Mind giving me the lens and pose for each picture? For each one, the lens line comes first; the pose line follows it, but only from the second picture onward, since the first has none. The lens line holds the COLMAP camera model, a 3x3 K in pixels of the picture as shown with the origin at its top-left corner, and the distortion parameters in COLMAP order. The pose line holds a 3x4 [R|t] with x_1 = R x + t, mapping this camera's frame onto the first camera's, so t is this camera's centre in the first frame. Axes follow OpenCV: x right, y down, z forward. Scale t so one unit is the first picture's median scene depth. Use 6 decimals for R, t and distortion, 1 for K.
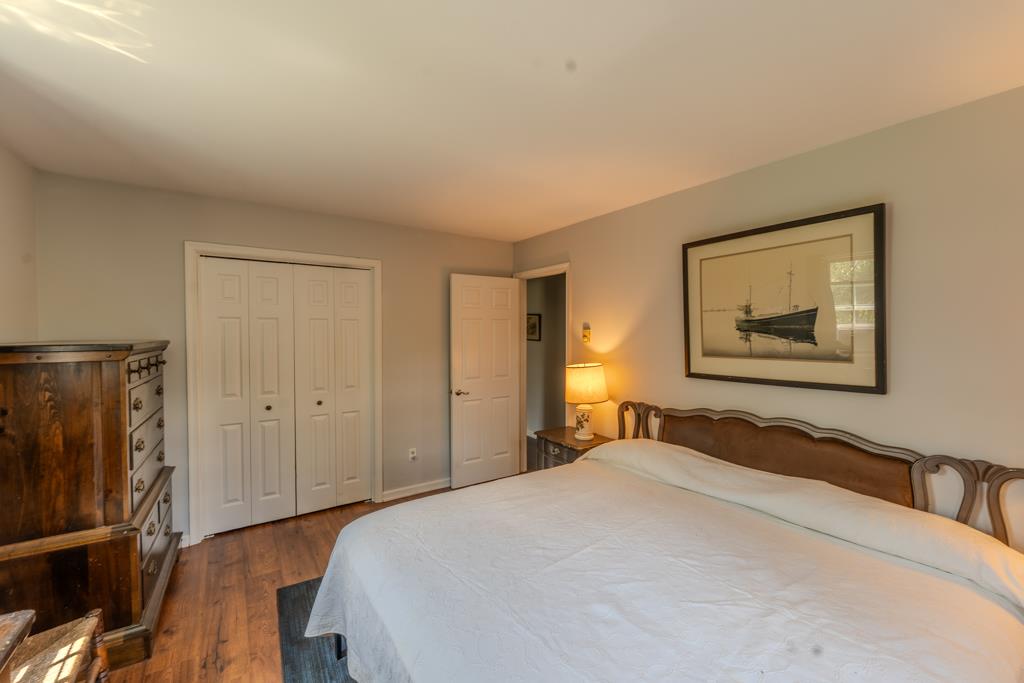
lens RADIAL K [[410.5, 0, 510.2], [0, 410.5, 340.6], [0, 0, 1]] dist [-0.002348, -0.000662]
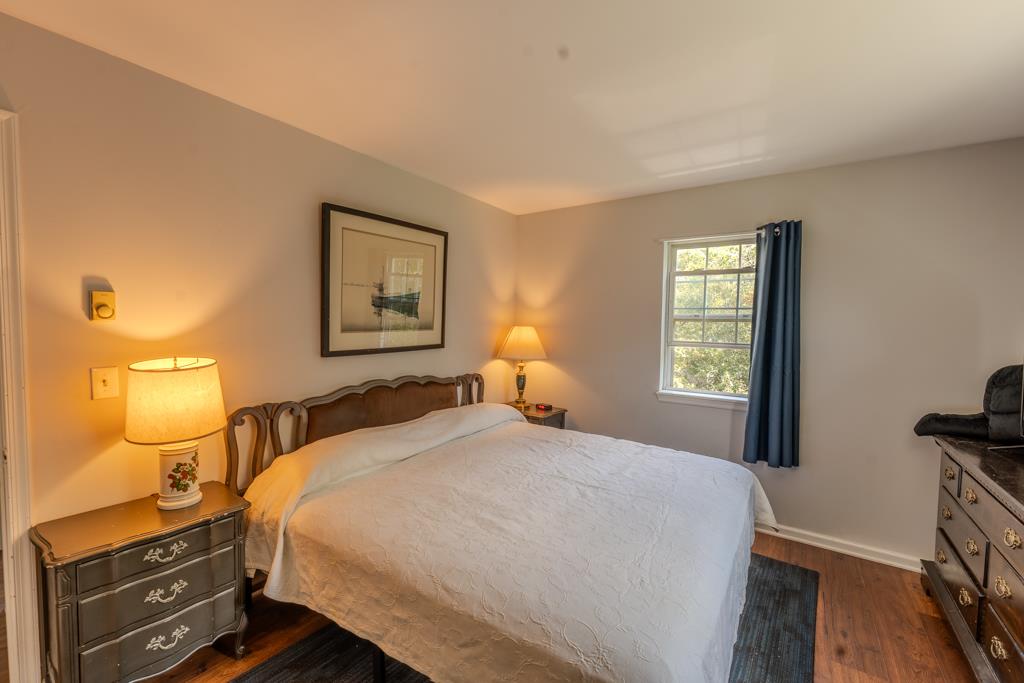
lens RADIAL K [[434.3, 0, 509.8], [0, 434.3, 340.5], [0, 0, 1]] dist [-0.001722, -0.000630]
pose [[-0.376123, -0.056467, 0.924848, -0.643334], [-0.002685, 0.998204, 0.059853, -0.003499], [-0.926566, 0.020029, -0.375599, 1.103891]]
